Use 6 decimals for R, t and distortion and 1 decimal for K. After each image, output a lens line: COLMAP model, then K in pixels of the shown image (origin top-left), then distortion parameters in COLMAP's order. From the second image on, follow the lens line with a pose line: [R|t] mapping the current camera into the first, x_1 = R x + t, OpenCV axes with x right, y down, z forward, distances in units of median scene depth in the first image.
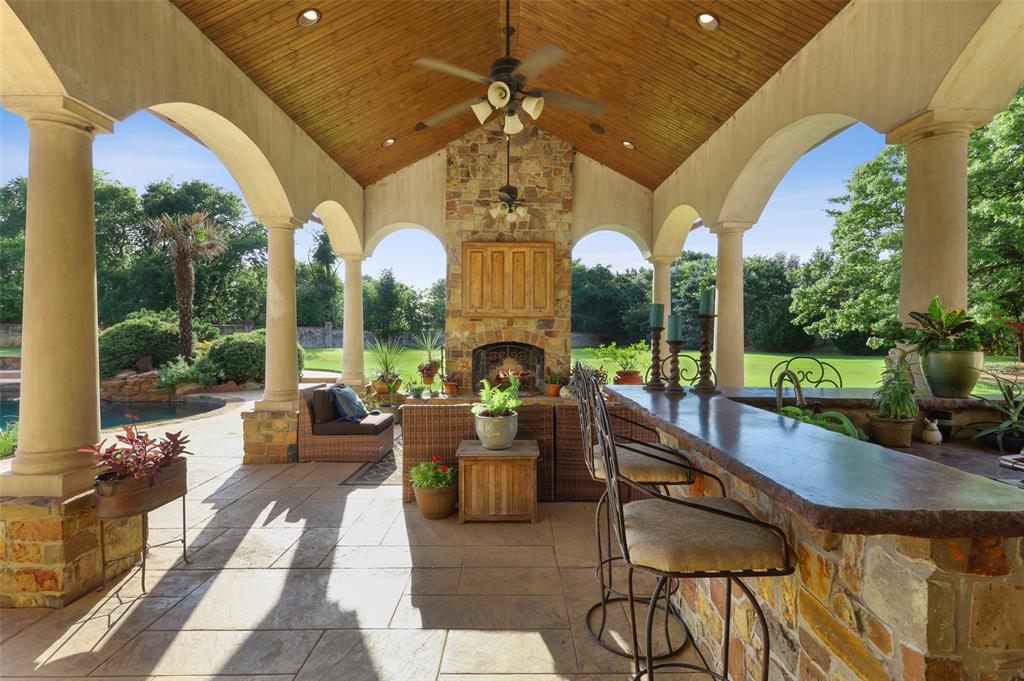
lens RADIAL K [[463.6, 0, 512.0], [0, 463.6, 340.5], [0, 0, 1]] dist [-0.024184, 0.000156]
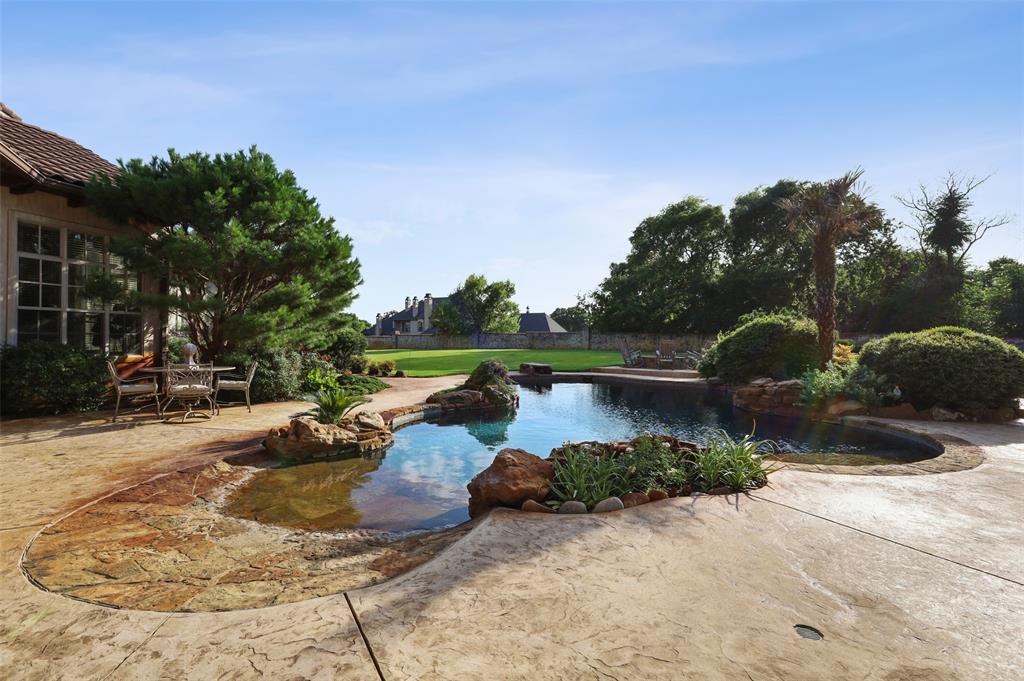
lens RADIAL K [[463.6, 0, 512.0], [0, 463.6, 340.5], [0, 0, 1]] dist [-0.024184, 0.000156]
pose [[0.459469, 0.003114, -0.888188, -0.291734], [-0.020236, 0.999771, -0.006963, 0.013637], [0.887963, 0.021173, 0.459427, 0.184681]]
